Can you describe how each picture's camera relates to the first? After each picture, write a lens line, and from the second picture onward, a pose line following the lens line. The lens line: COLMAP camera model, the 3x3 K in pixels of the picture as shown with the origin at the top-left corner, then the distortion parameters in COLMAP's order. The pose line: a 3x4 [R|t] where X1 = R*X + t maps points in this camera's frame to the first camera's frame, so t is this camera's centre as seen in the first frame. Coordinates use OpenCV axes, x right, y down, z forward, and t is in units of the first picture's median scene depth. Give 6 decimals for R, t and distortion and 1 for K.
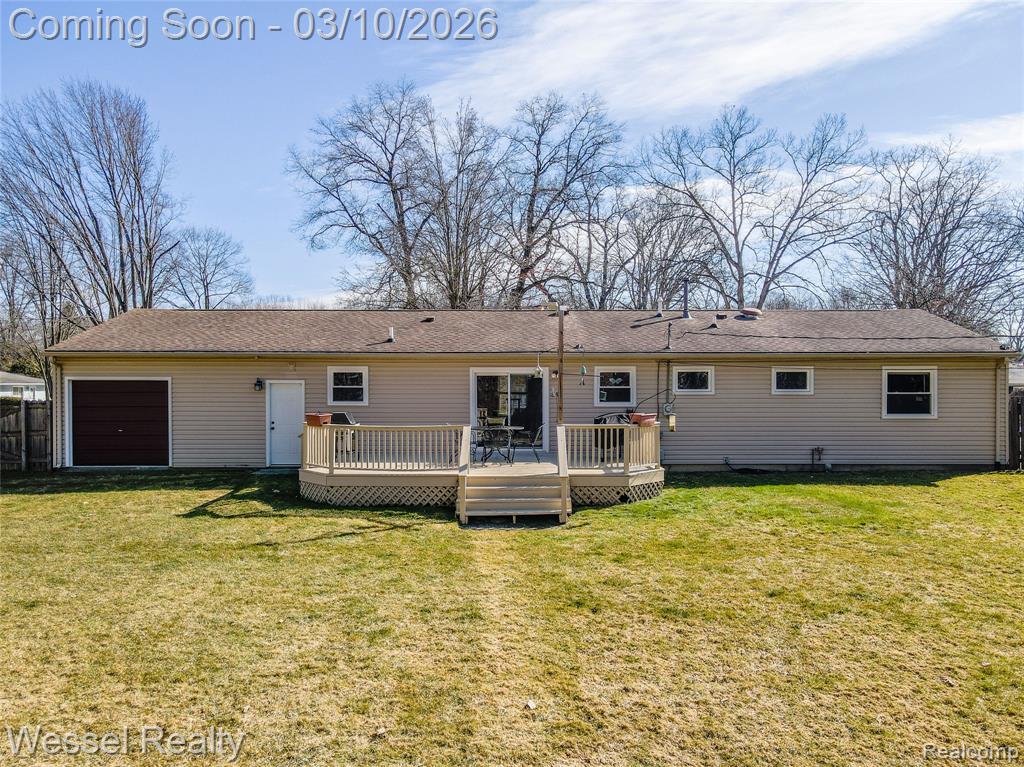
lens RADIAL K [[754.5, 0, 507.5], [0, 754.5, 383.8], [0, 0, 1]] dist [-0.026407, 0.088804]
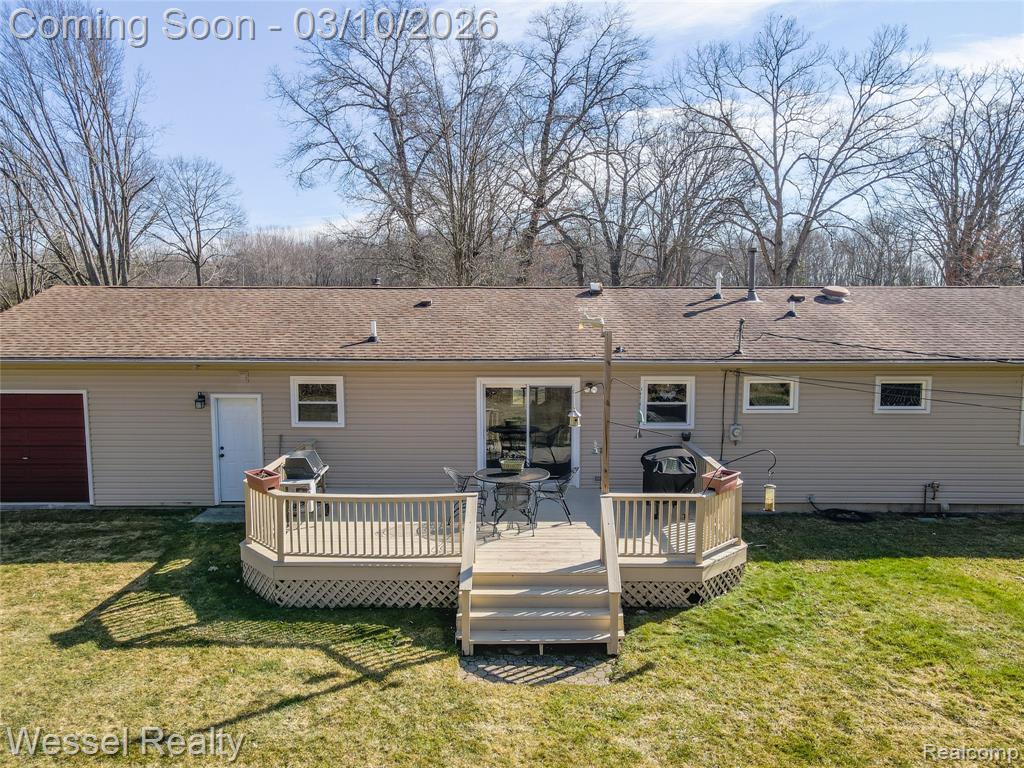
lens RADIAL K [[741.4, 0, 506.6], [0, 741.4, 383.2], [0, 0, 1]] dist [0.007047, 0.006505]
pose [[0.999921, 0.000839, -0.012528, -0.003898], [0.000460, 0.994654, 0.103267, -0.035878], [0.012548, -0.103264, 0.994575, 0.097509]]
